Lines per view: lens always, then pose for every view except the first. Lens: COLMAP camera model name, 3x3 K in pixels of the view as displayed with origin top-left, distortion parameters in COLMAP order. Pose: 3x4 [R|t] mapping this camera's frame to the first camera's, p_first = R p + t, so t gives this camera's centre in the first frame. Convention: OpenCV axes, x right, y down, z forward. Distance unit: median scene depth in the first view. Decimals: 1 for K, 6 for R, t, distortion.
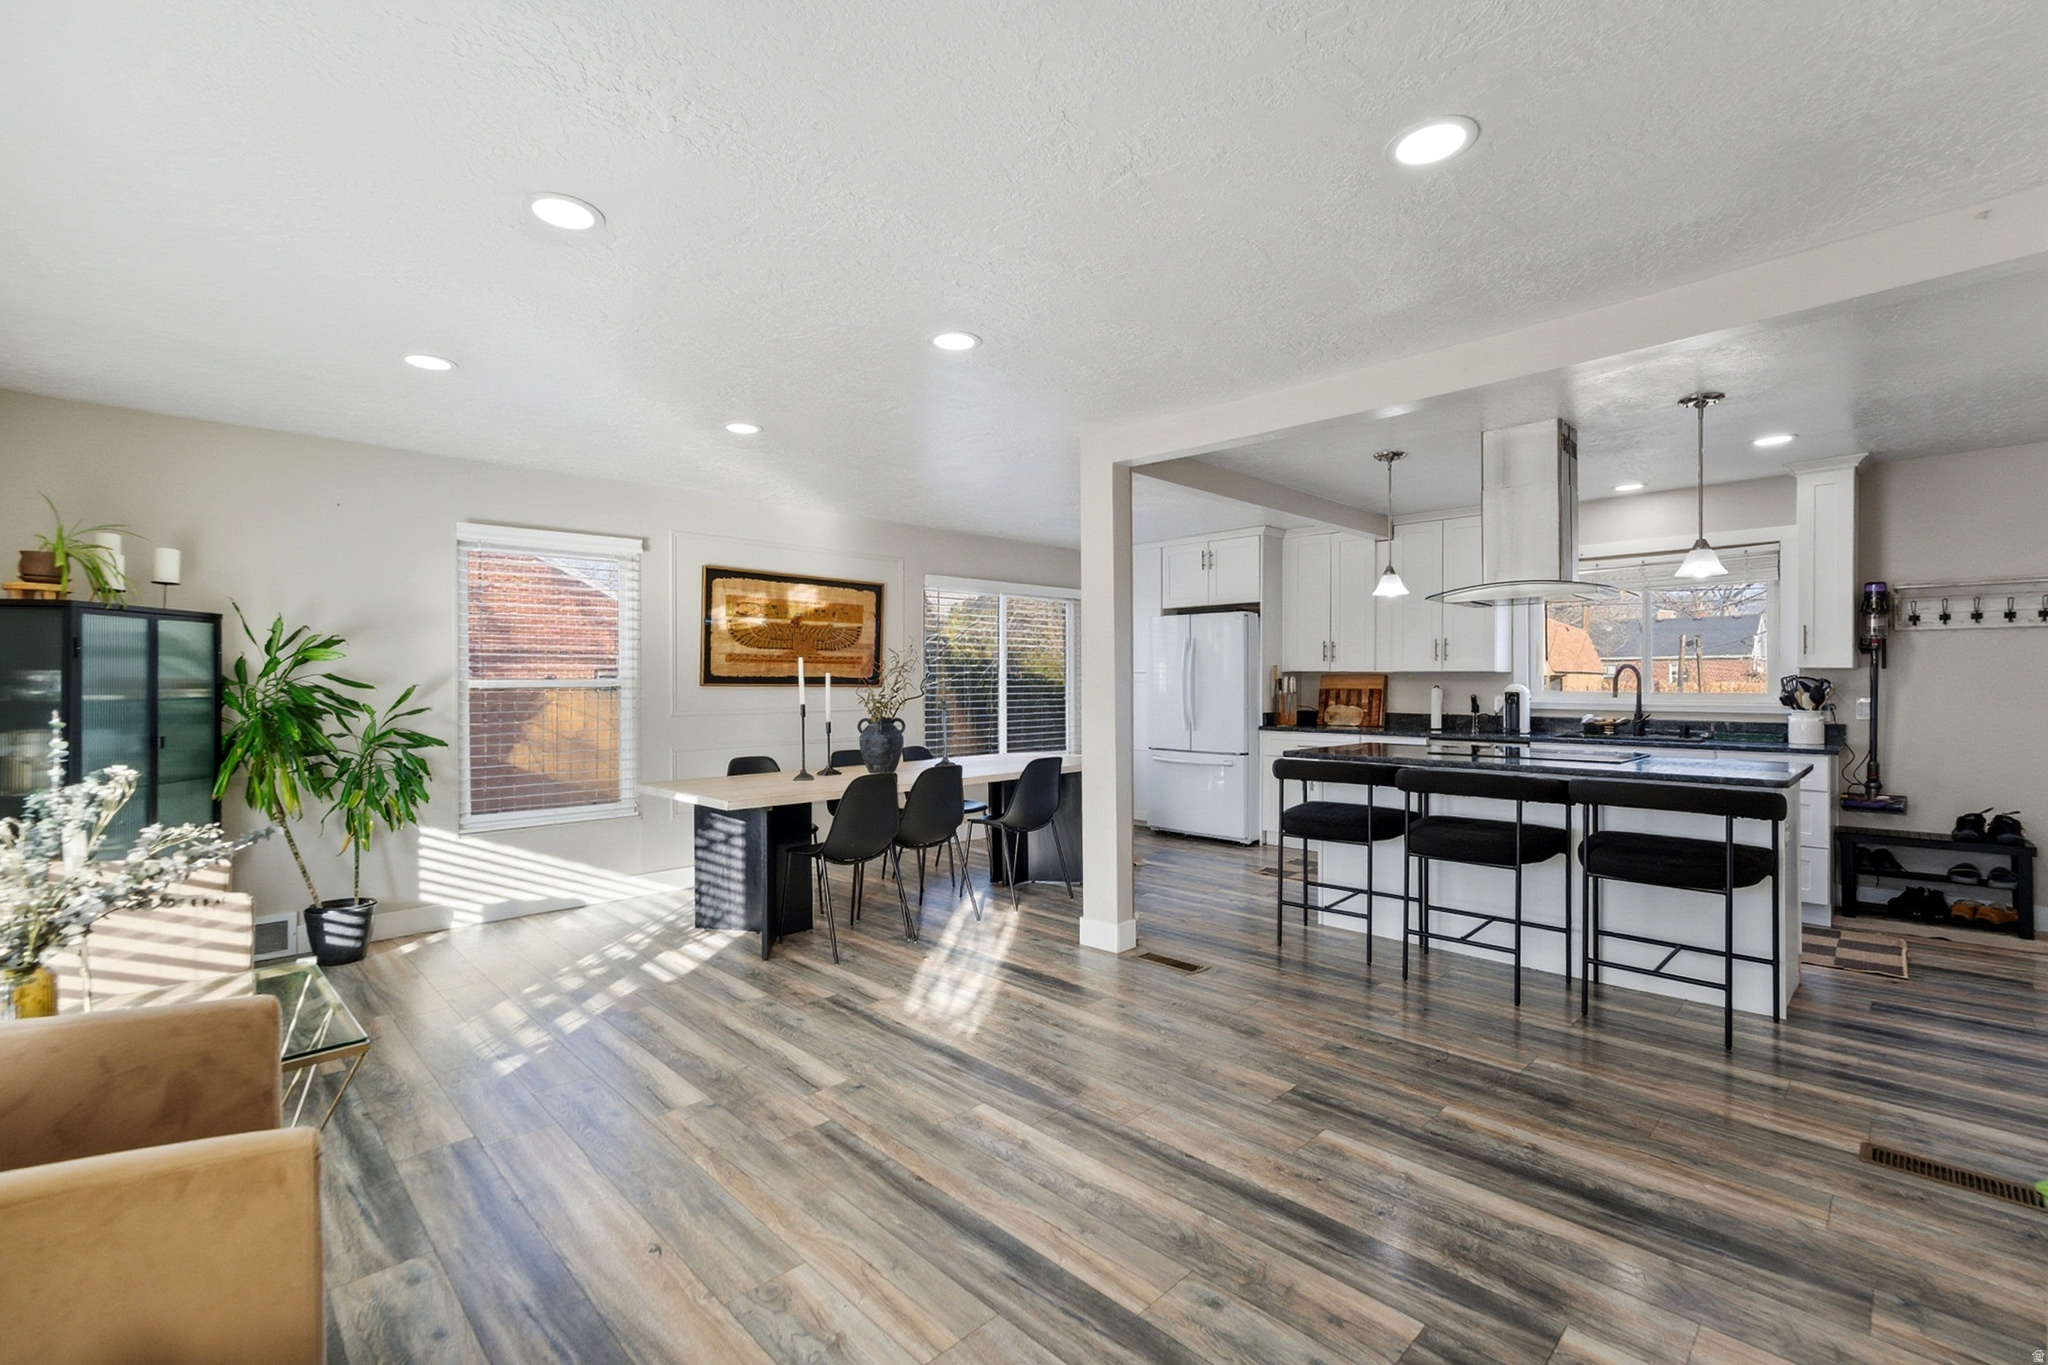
lens RADIAL K [[886.0, 0, 1024.0], [0, 886.0, 682.5], [0, 0, 1]] dist [-0.002901, 0.000445]
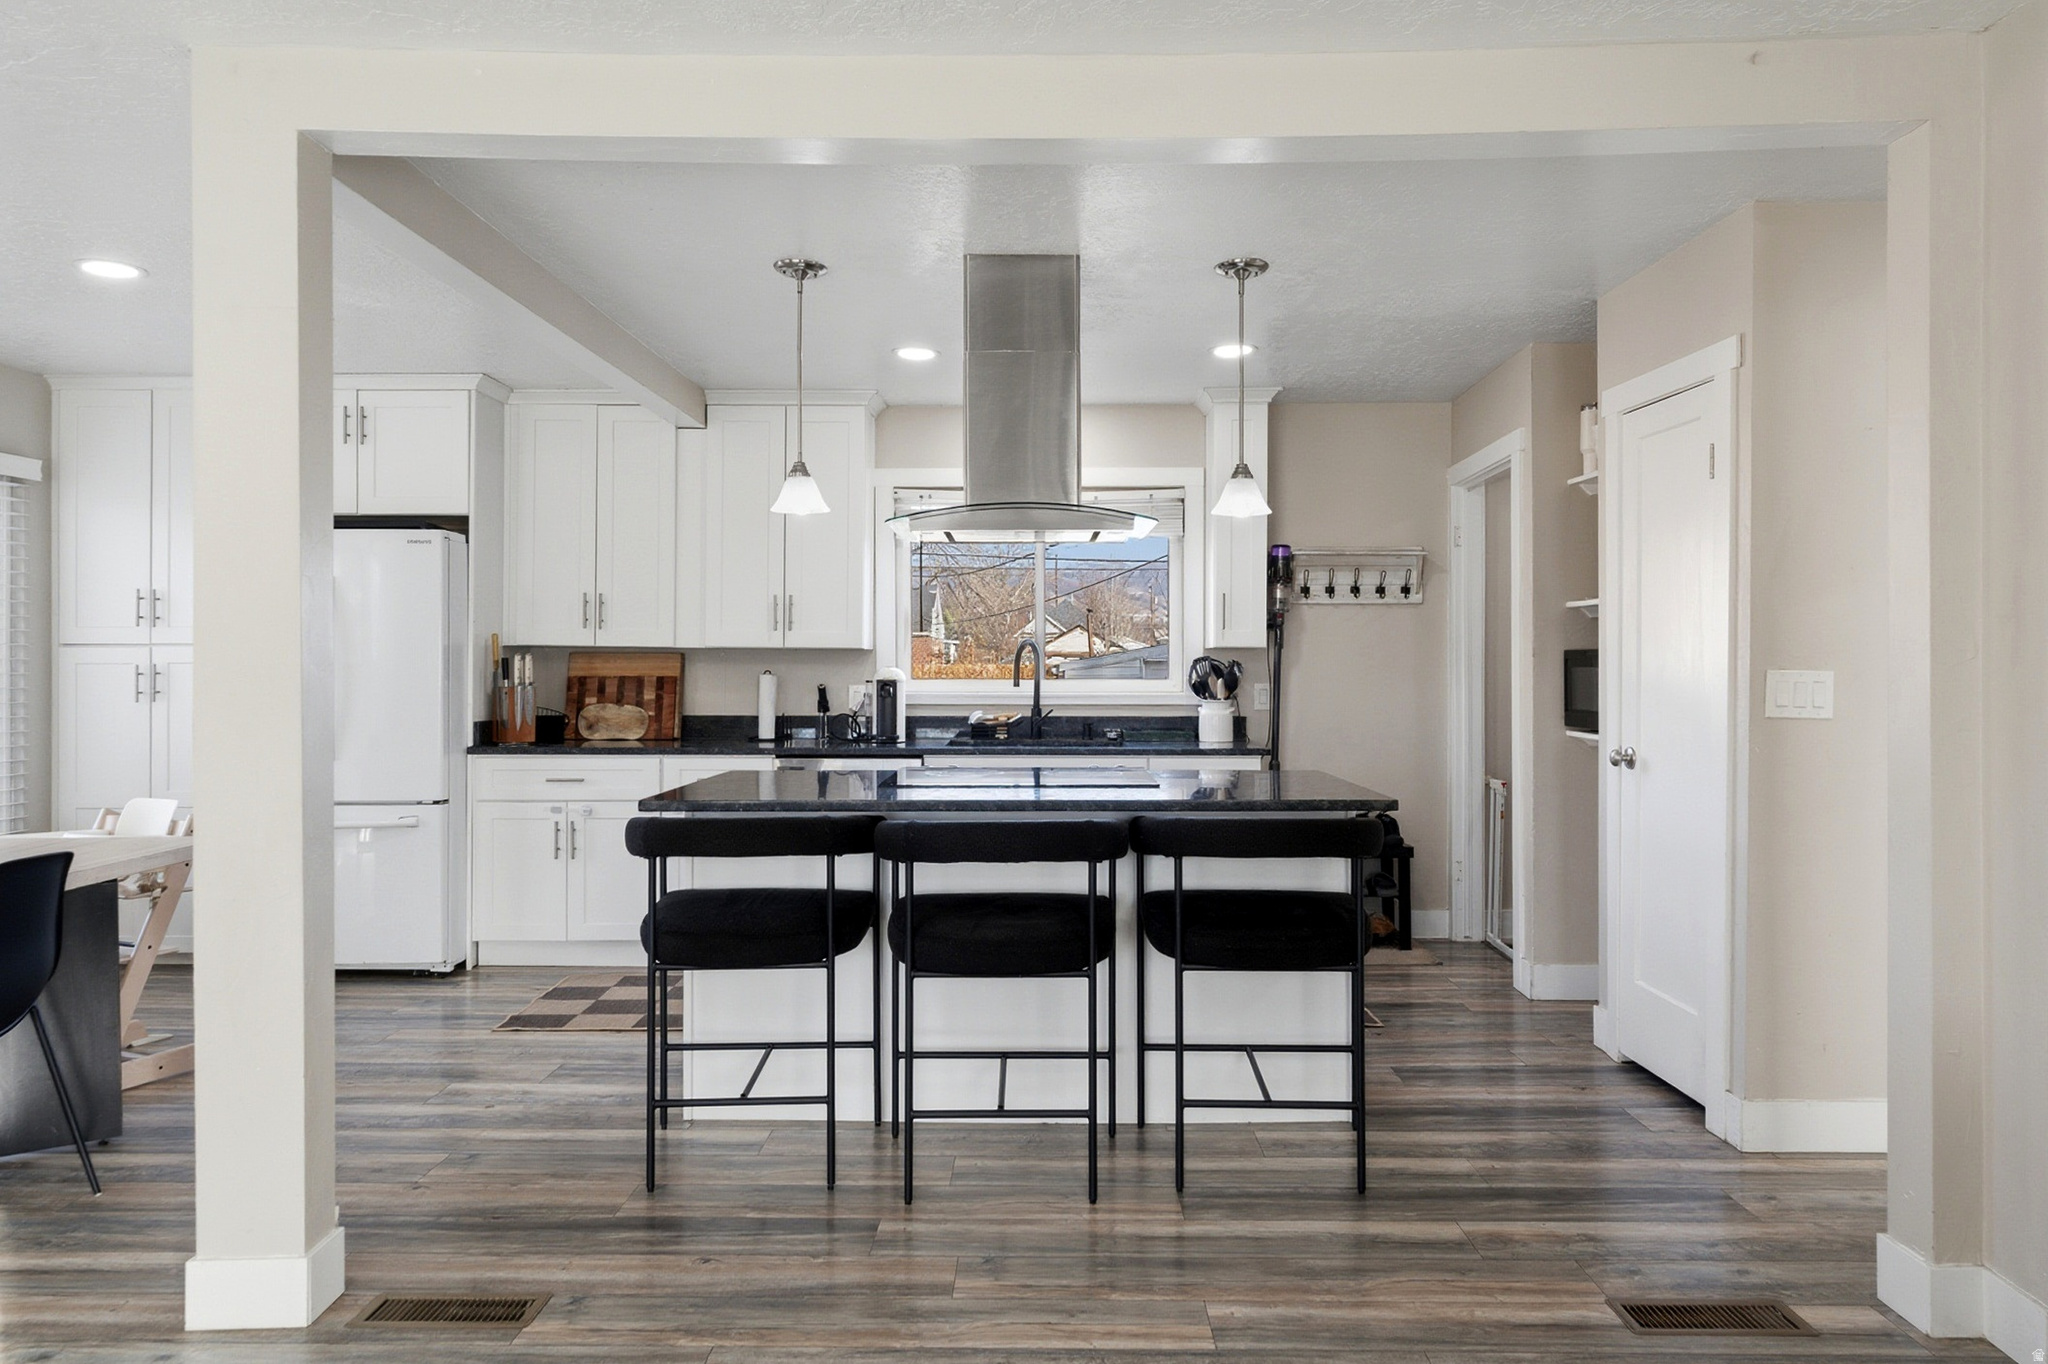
lens RADIAL K [[1313.6, 0, 1029.4], [0, 1313.6, 654.5], [0, 0, 1]] dist [-0.000295, -0.000486]
pose [[0.709363, 0.005649, 0.704821, -0.079825], [-0.000280, 0.999970, -0.007732, -0.000665], [-0.704843, 0.005288, 0.709343, 0.303204]]
